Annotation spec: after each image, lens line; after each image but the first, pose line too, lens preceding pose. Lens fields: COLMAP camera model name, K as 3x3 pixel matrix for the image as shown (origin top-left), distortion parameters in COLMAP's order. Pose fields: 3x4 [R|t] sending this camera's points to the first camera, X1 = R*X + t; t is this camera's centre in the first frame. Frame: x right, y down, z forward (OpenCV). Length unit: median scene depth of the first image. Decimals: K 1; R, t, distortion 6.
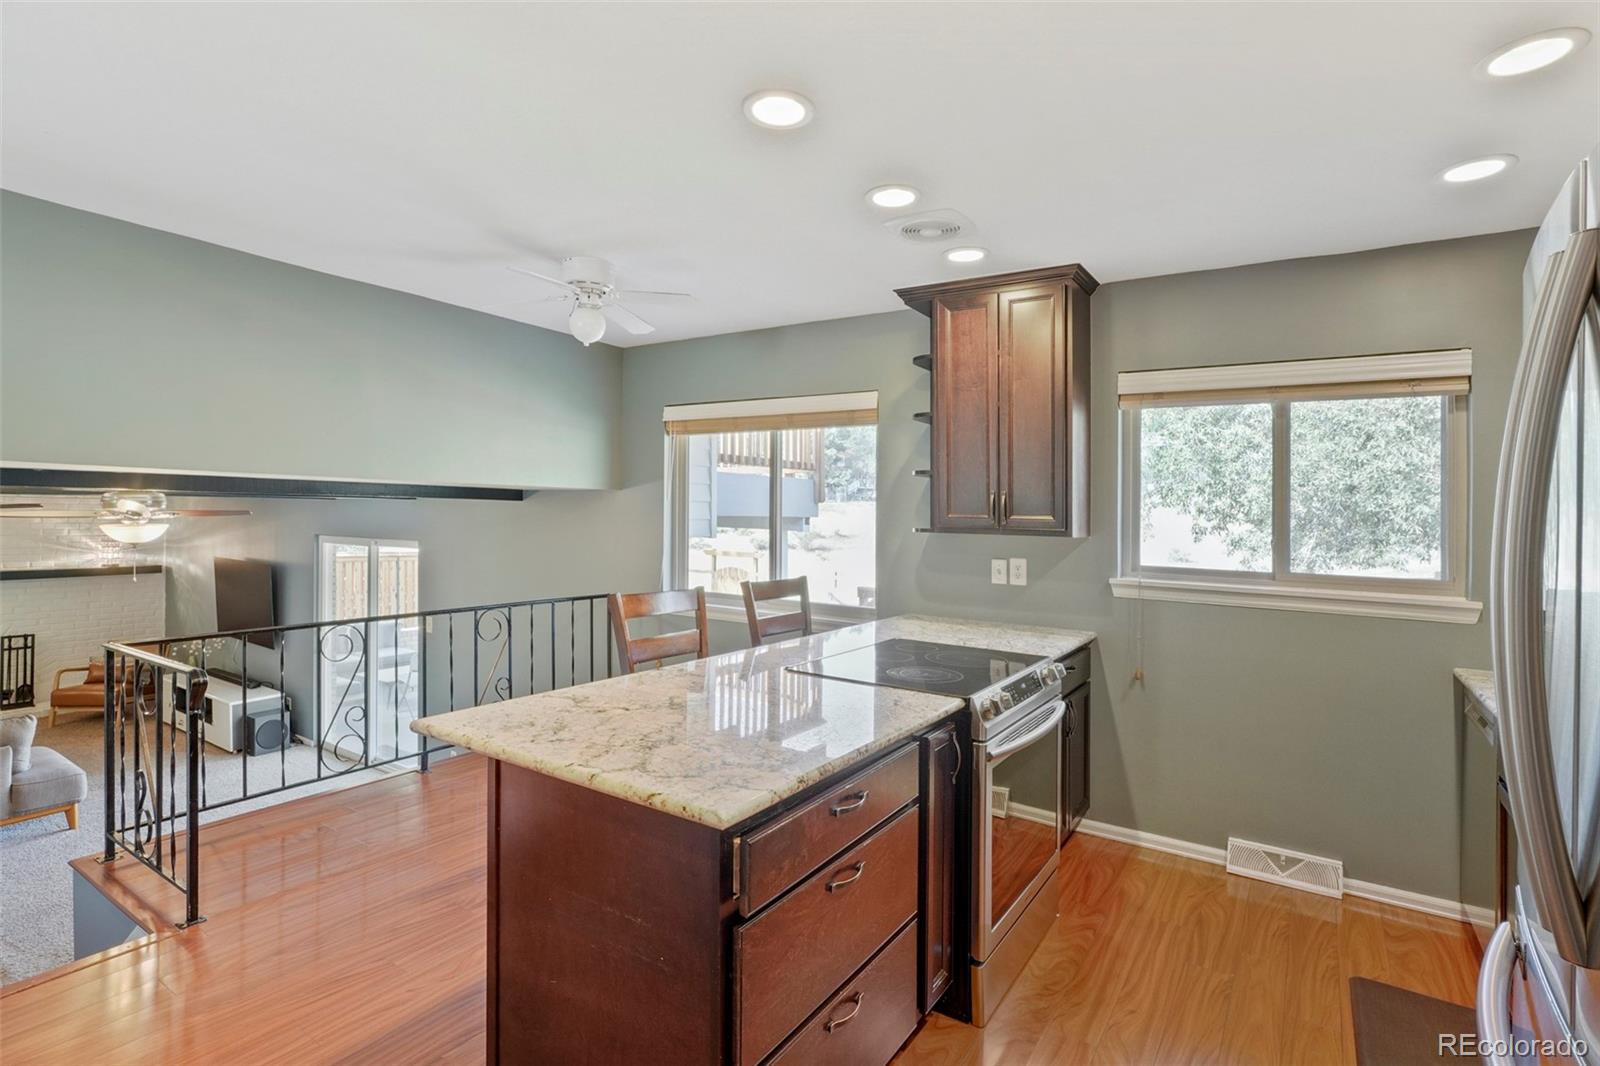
lens RADIAL K [[783.5, 0, 804.8], [0, 783.5, 529.1], [0, 0, 1]] dist [-0.013343, 0.000157]
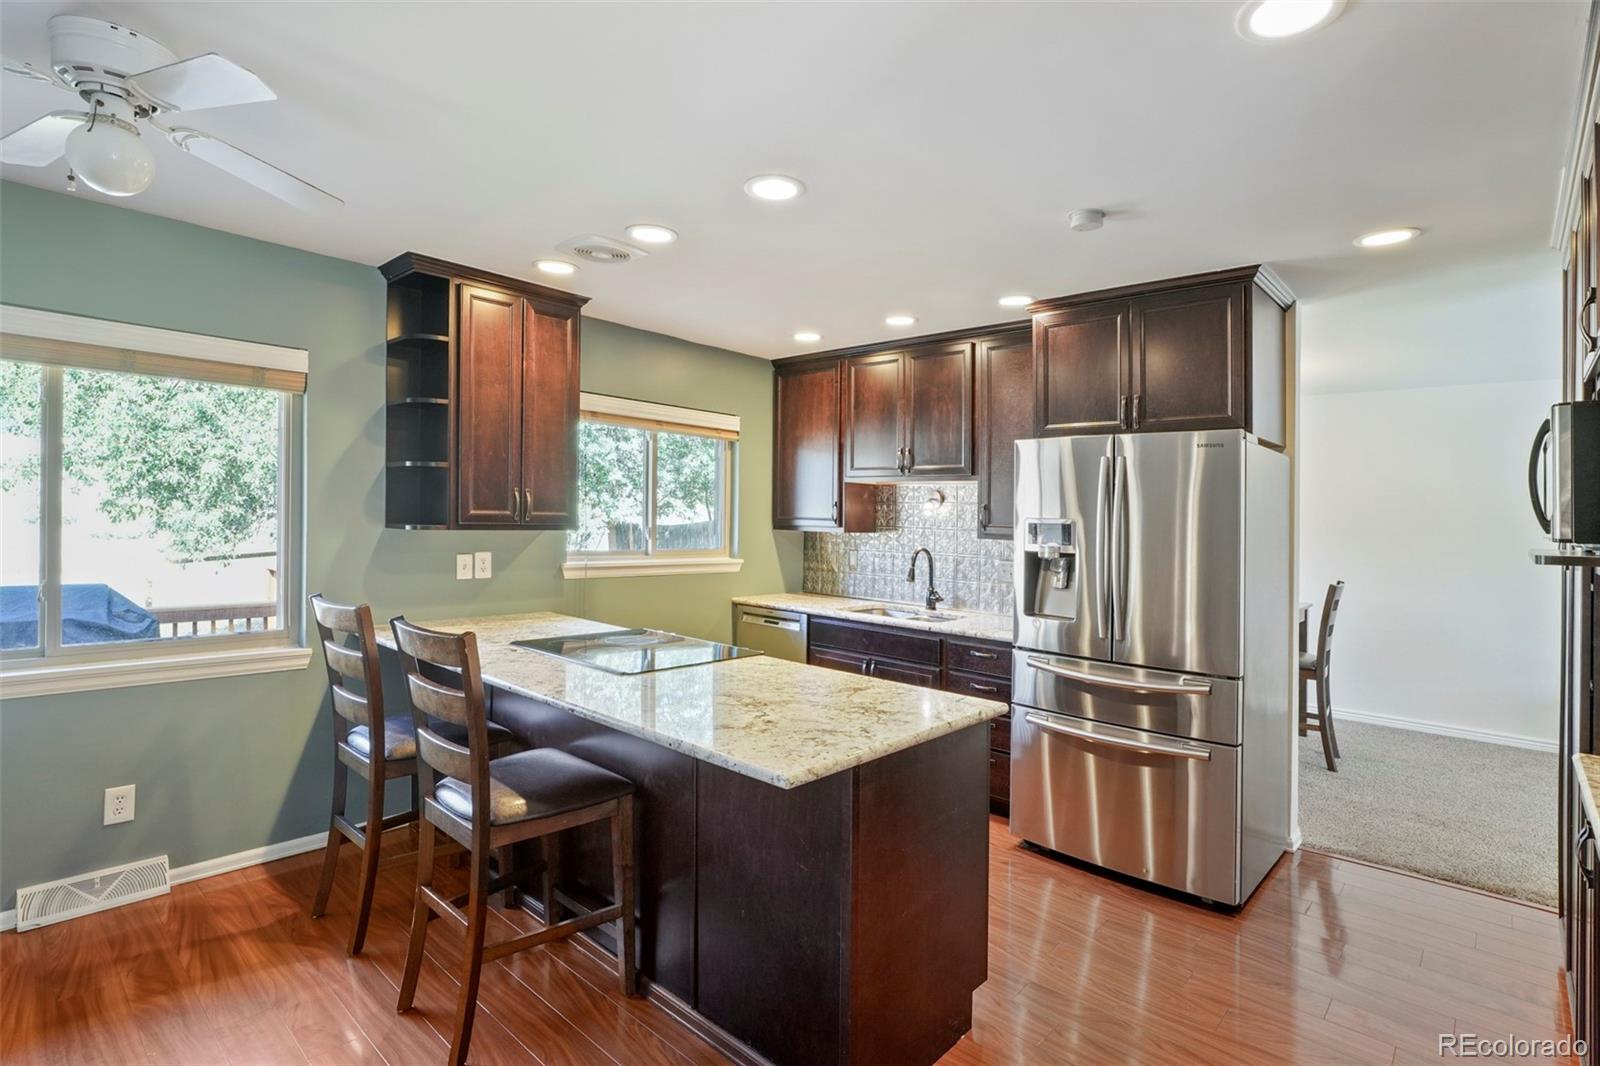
lens RADIAL K [[783.5, 0, 807.9], [0, 783.5, 519.8], [0, 0, 1]] dist [-0.013343, 0.000157]
pose [[0.142363, -0.021719, 0.989576, -0.875941], [-0.000409, 0.999758, 0.022001, -0.035793], [-0.989814, -0.003536, 0.142320, 0.560662]]
